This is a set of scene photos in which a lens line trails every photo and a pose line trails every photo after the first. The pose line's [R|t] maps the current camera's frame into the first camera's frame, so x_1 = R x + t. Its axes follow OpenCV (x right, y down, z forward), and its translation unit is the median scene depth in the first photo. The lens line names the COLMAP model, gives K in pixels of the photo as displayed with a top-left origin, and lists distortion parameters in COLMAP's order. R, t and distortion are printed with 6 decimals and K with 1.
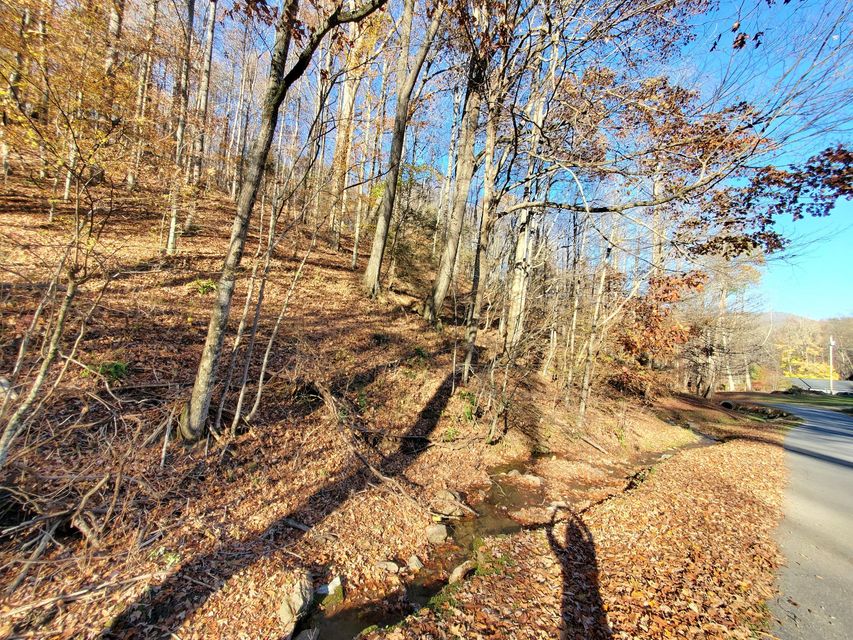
lens RADIAL K [[338.7, 0, 430.6], [0, 338.7, 317.3], [0, 0, 1]] dist [0.002534, -0.001189]
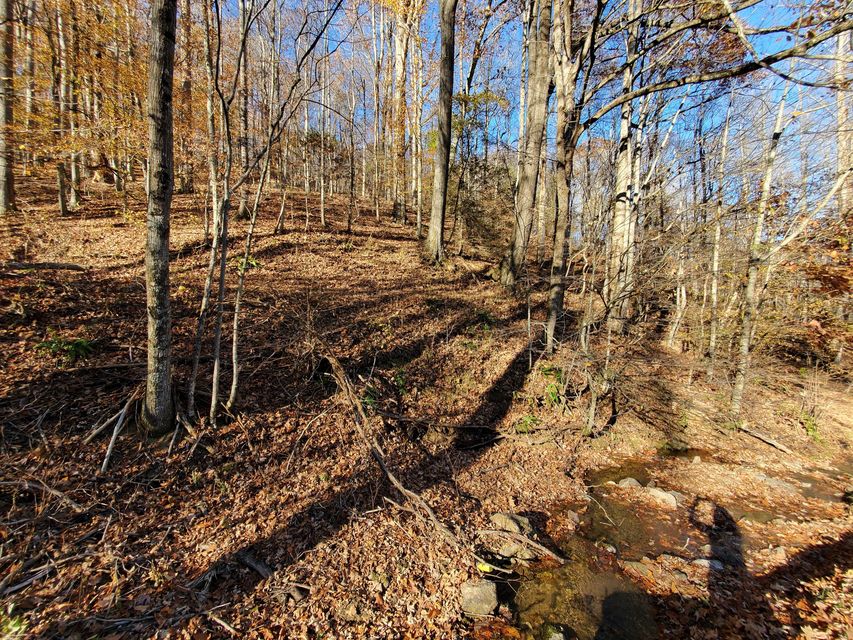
lens RADIAL K [[338.7, 0, 430.6], [0, 338.7, 317.3], [0, 0, 1]] dist [0.002534, -0.001189]
pose [[0.957107, -0.076971, -0.279322, 0.100323], [0.090113, 0.995334, 0.034499, 0.095514], [0.275364, -0.058190, 0.959577, 0.326678]]
